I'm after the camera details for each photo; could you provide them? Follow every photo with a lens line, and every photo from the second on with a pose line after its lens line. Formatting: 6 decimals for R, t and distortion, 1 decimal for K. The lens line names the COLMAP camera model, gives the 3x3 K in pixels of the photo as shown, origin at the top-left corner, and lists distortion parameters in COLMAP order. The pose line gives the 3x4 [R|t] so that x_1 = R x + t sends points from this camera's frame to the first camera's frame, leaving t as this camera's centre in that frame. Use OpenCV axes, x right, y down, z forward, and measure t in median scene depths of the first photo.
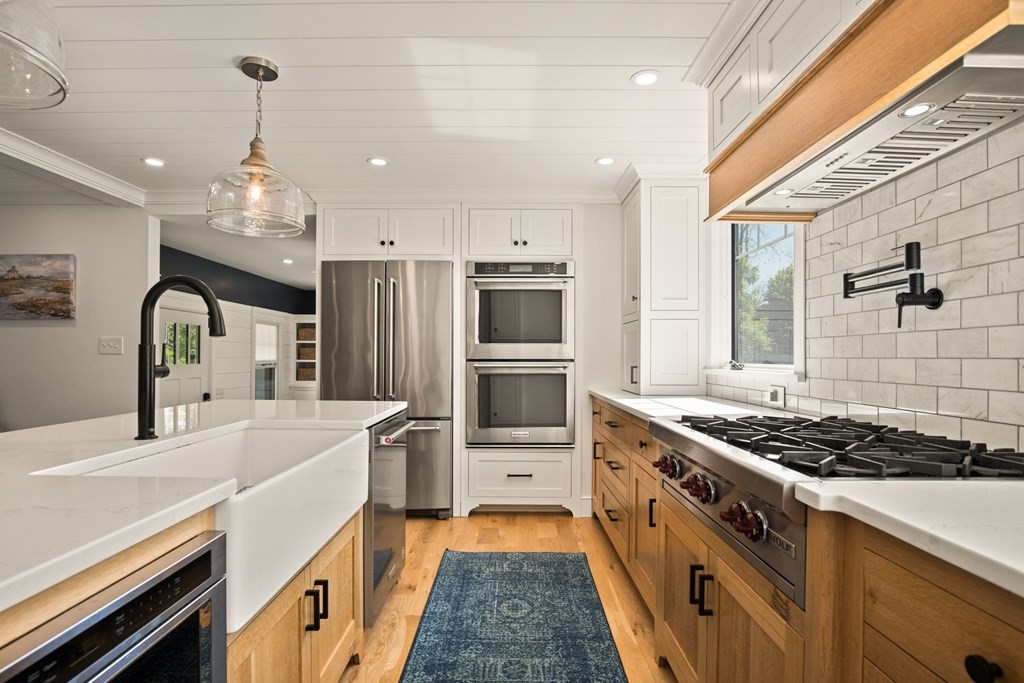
lens RADIAL K [[510.7, 0, 511.2], [0, 510.7, 357.0], [0, 0, 1]] dist [-0.021811, 0.001918]
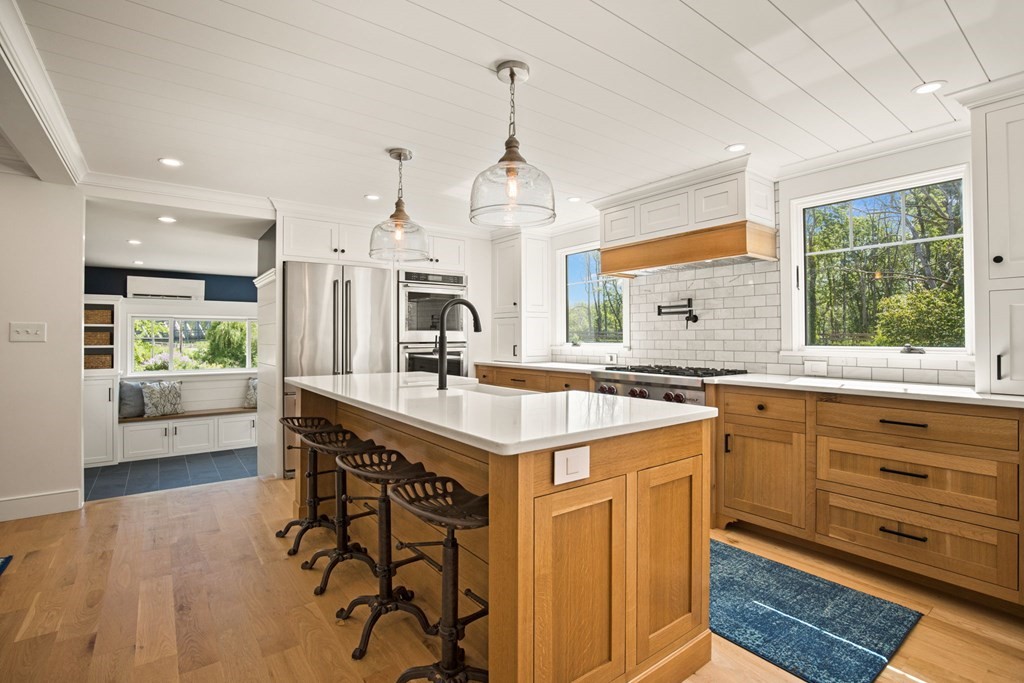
lens RADIAL K [[479.8, 0, 514.6], [0, 479.8, 333.0], [0, 0, 1]] dist [-0.027715, -0.000875]
pose [[0.799823, -0.000449, 0.600236, -1.090983], [0.006493, 0.999948, -0.007904, -0.015842], [-0.600201, 0.010219, 0.799784, -0.363567]]
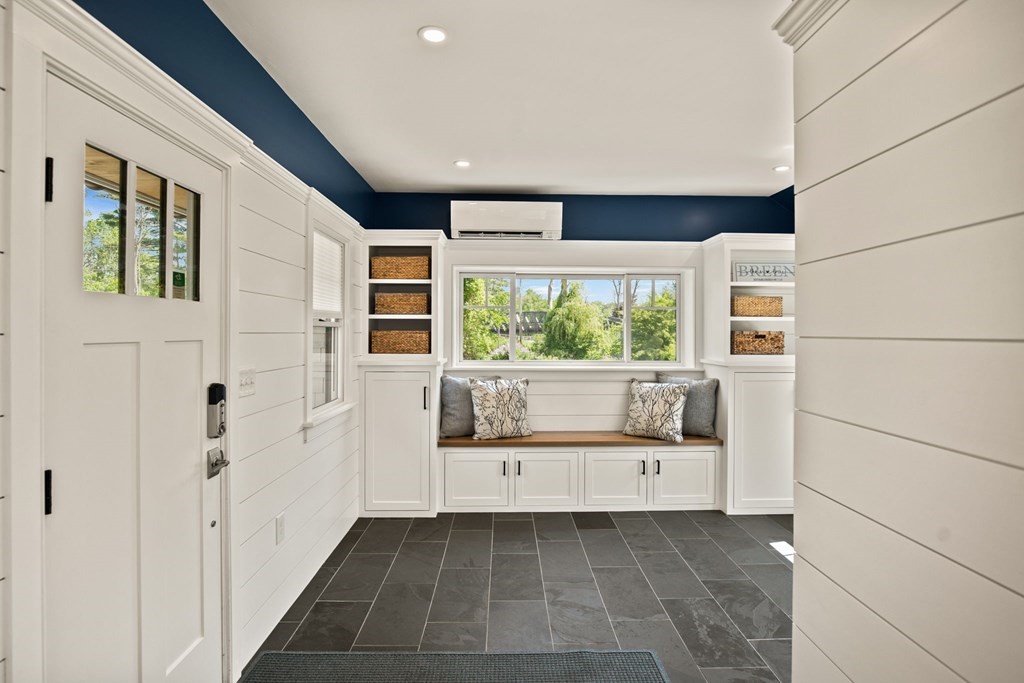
lens RADIAL K [[532.8, 0, 505.8], [0, 532.8, 335.2], [0, 0, 1]] dist [-0.002586, -0.000125]
pose [[0.999995, -0.002825, 0.001517, -1.057727], [0.002818, 0.999985, 0.004609, 0.095748], [-0.001530, -0.004605, 0.999988, 1.655409]]
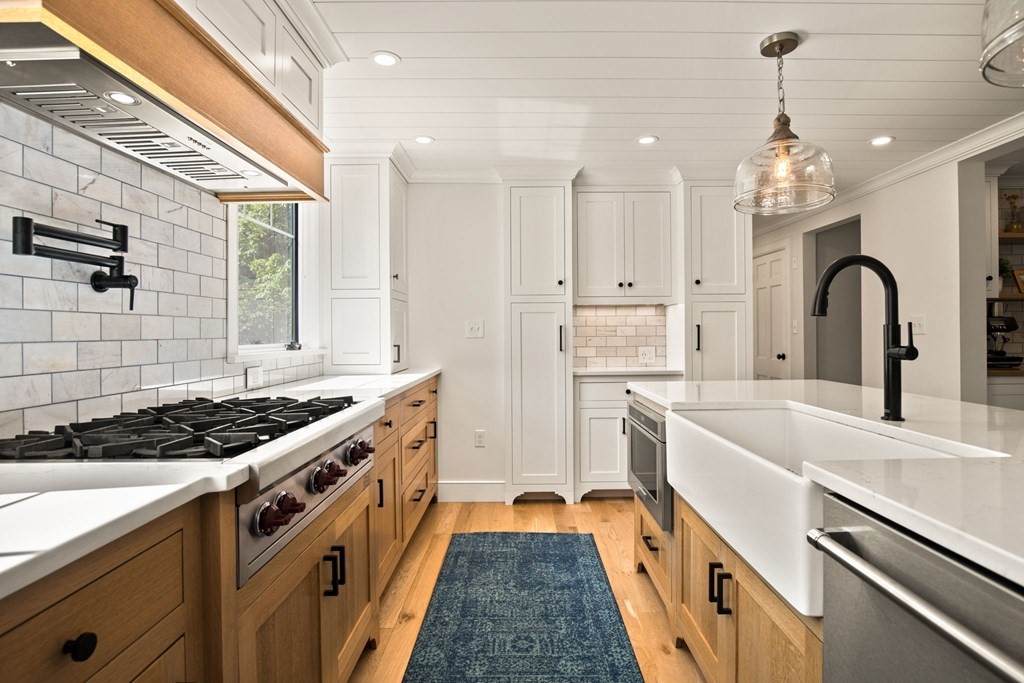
lens RADIAL K [[532.8, 0, 514.3], [0, 532.8, 330.9], [0, 0, 1]] dist [-0.002586, -0.000125]
pose [[-0.999992, 0.003475, 0.001871, 0.012200], [0.003473, 0.999993, -0.001030, -0.009818], [-0.001875, -0.001024, -0.999998, 1.457919]]
